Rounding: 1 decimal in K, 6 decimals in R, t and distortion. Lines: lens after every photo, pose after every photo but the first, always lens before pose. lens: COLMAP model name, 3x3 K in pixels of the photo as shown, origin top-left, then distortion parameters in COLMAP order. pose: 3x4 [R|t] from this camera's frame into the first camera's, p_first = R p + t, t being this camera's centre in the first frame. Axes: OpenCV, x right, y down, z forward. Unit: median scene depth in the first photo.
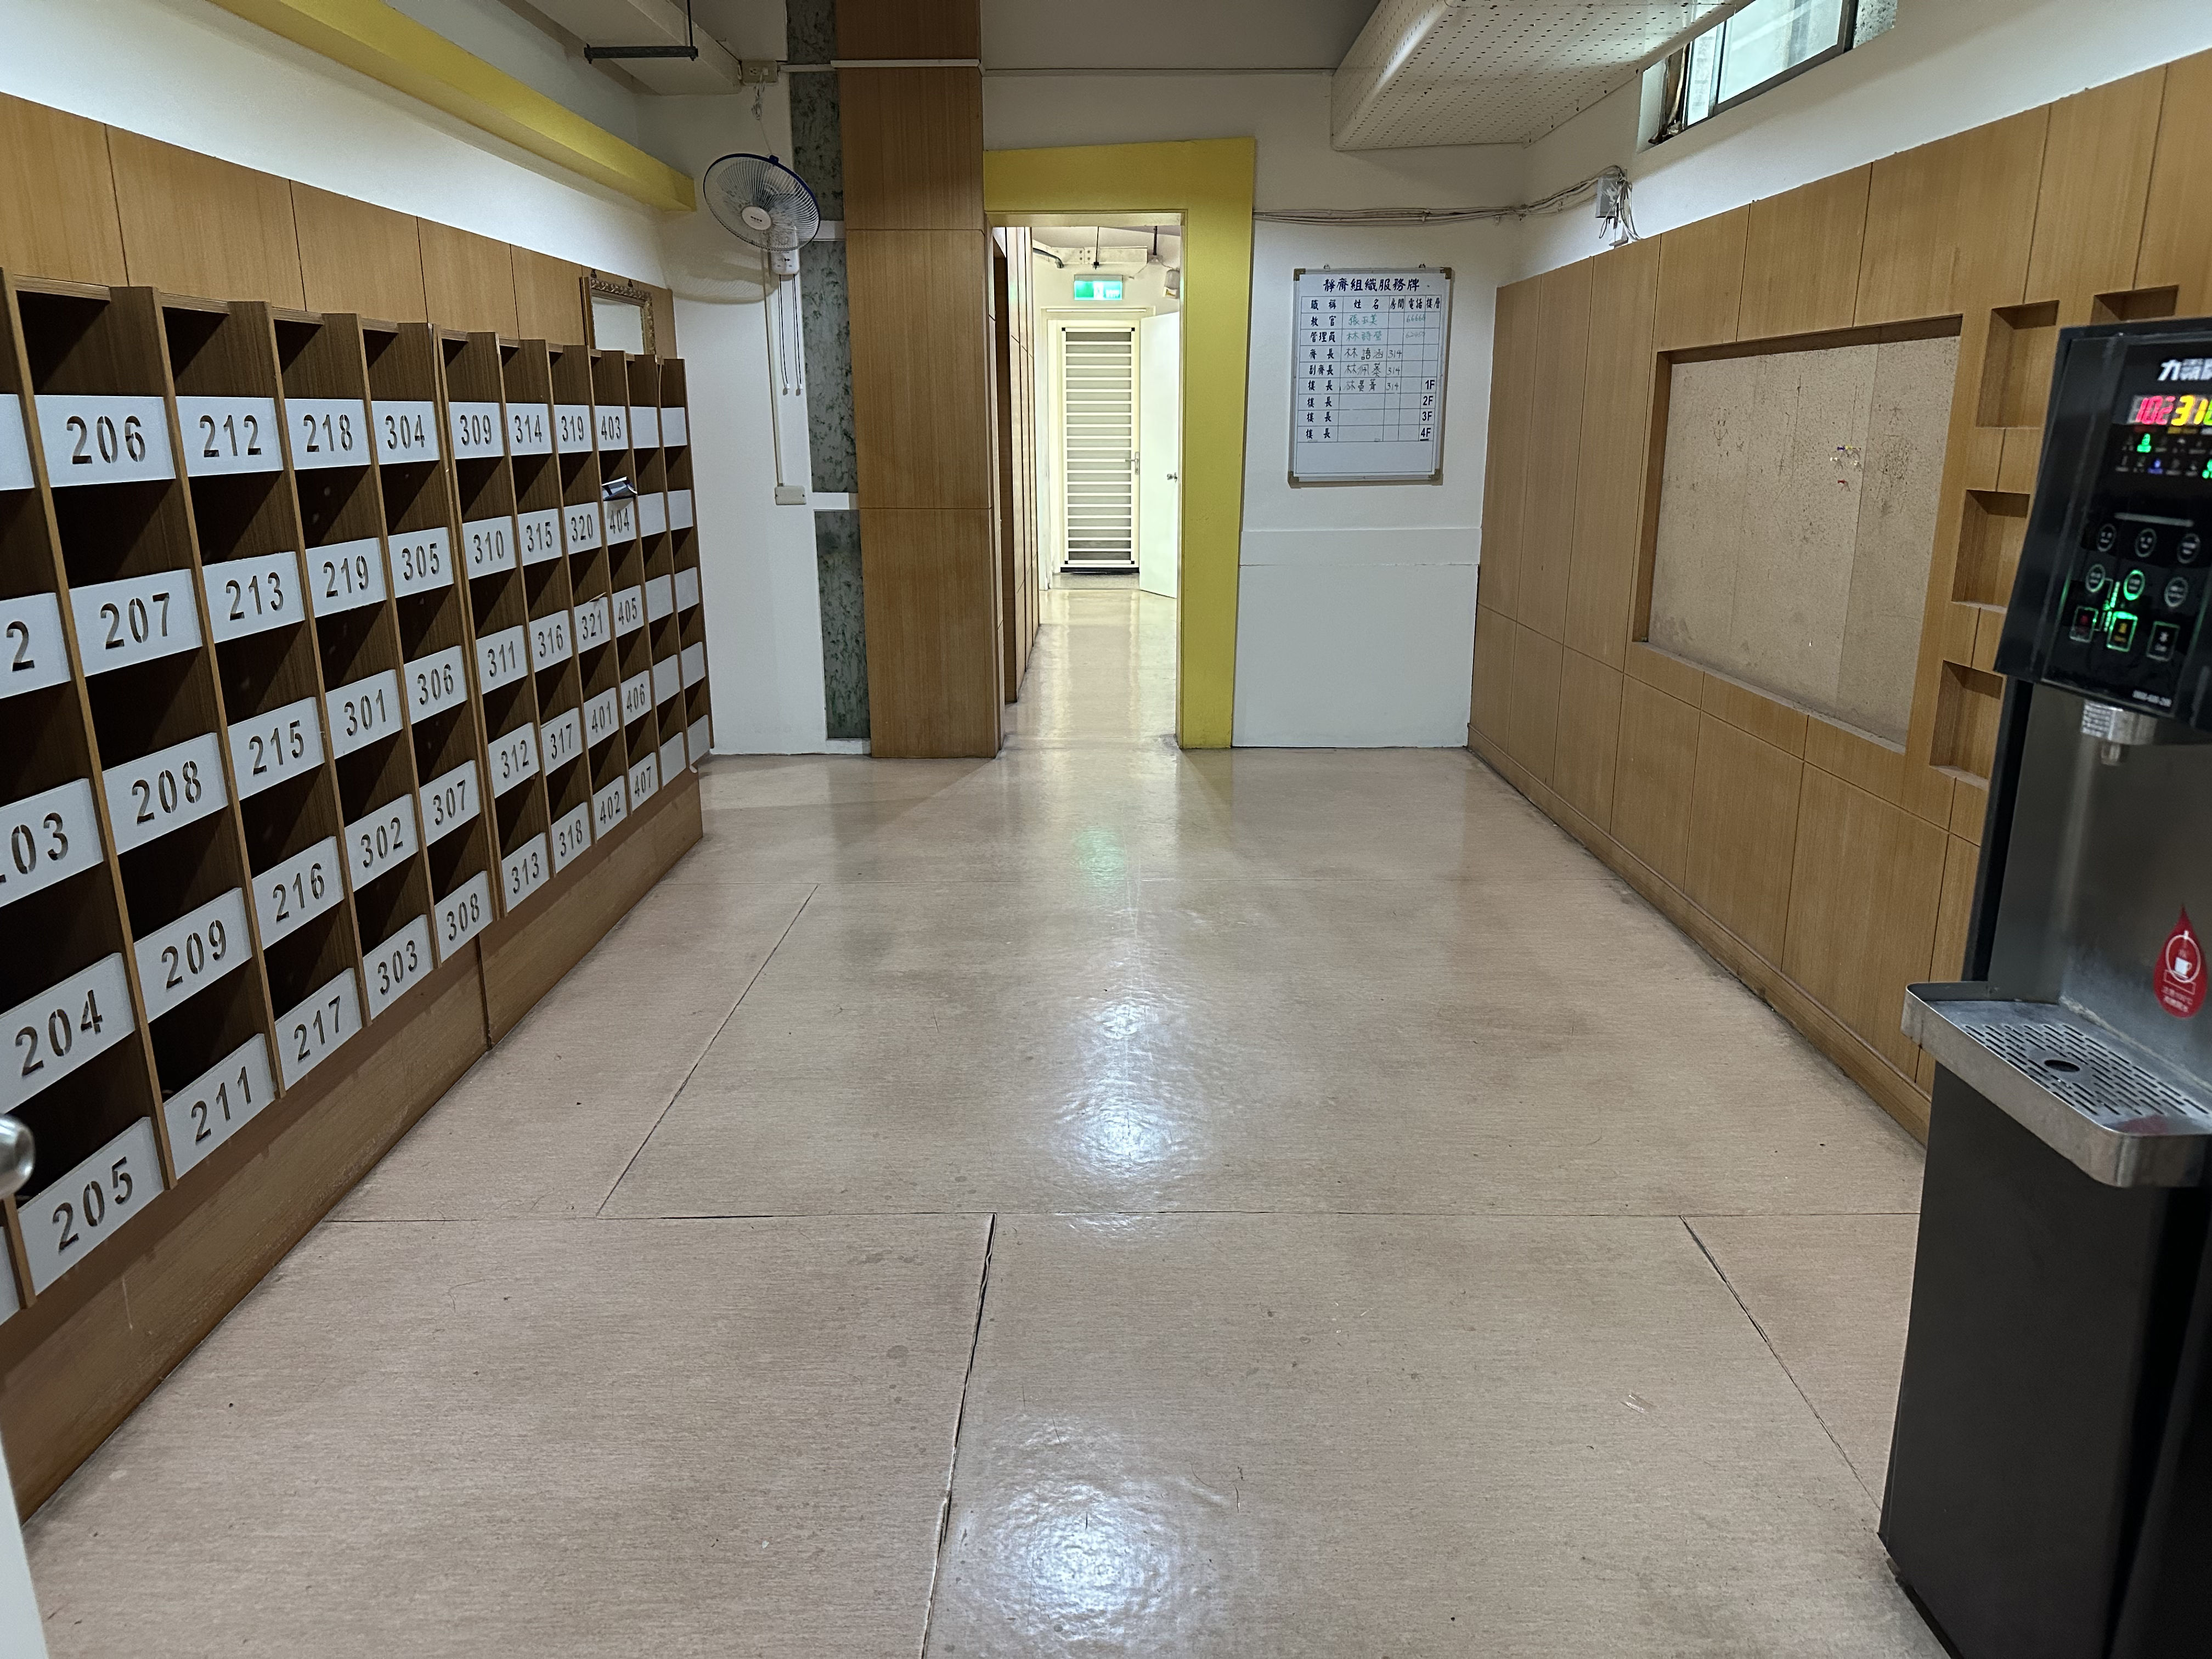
lens RADIAL K [[1527.6, 0, 1106.0], [0, 1527.6, 829.5], [0, 0, 1]] dist [0.000863, 0.000506]
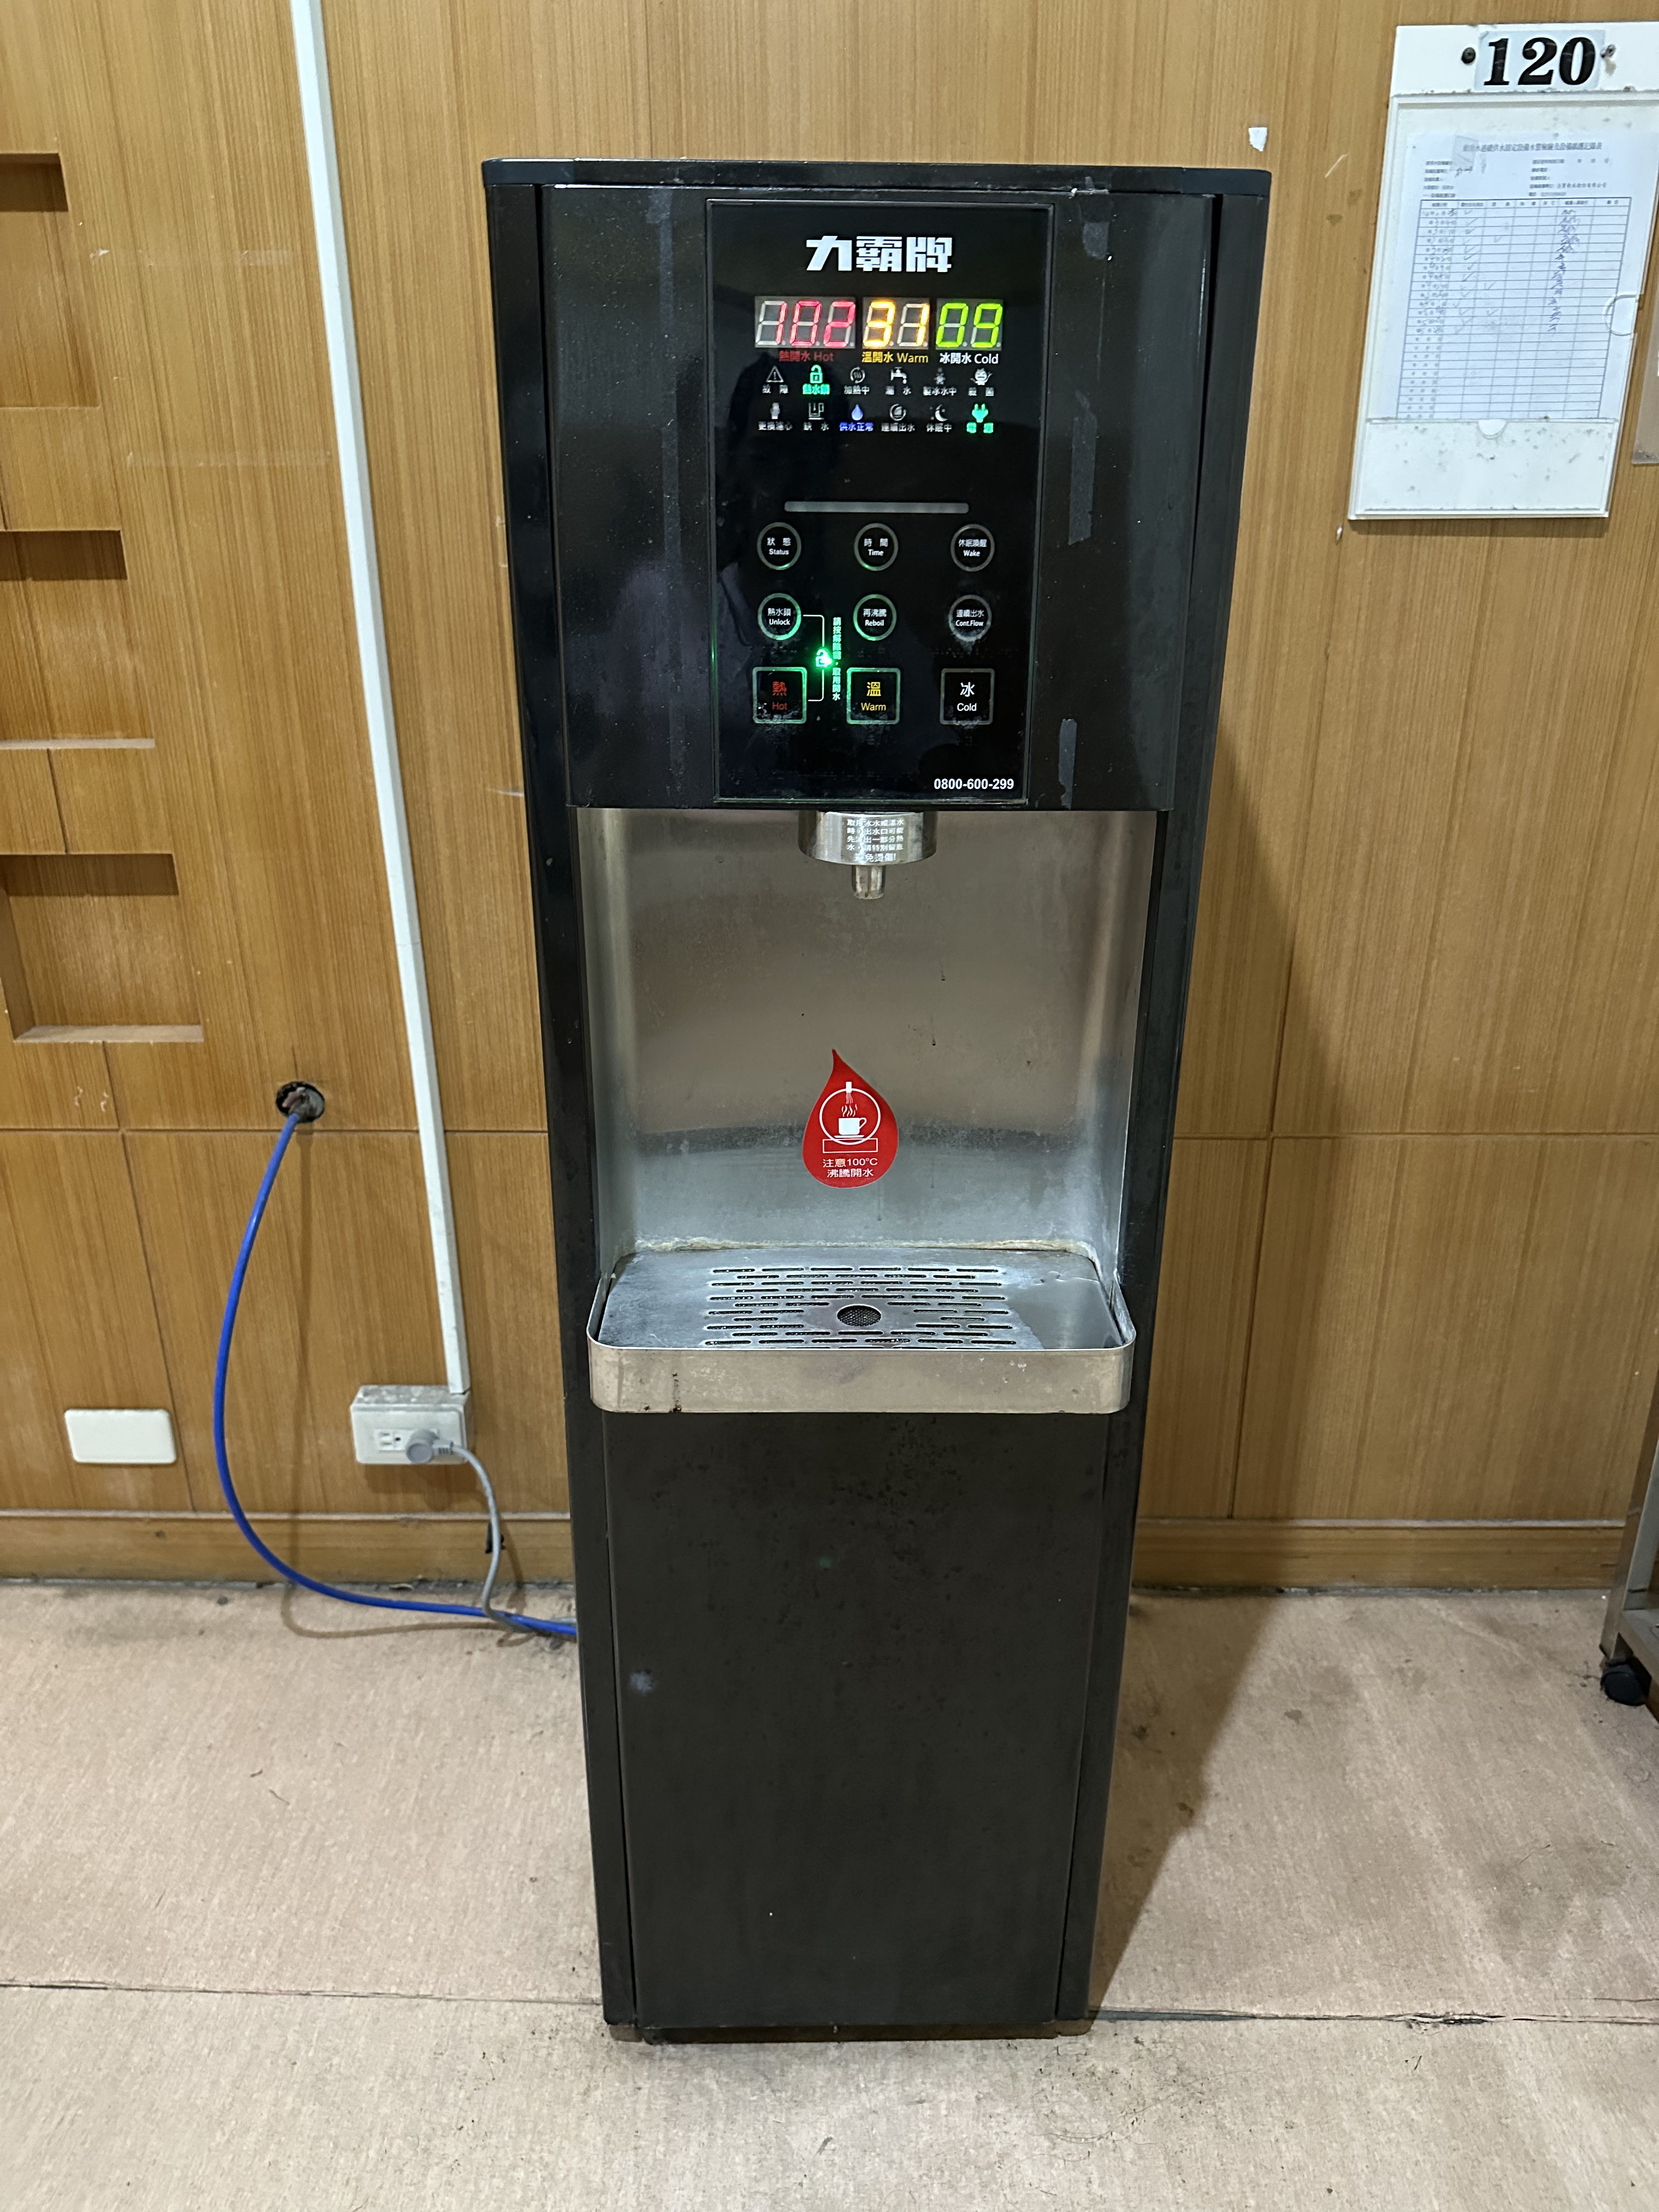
lens RADIAL K [[1662.0, 0, 831.0], [0, 1662.0, 1066.3], [0, 0, 1]] dist [-0.043839, -0.001315]
pose [[-0.005503, -0.394080, 0.919060, -0.014078], [0.258592, 0.887251, 0.381989, -0.259295], [-0.965971, 0.239764, 0.097023, 0.995659]]
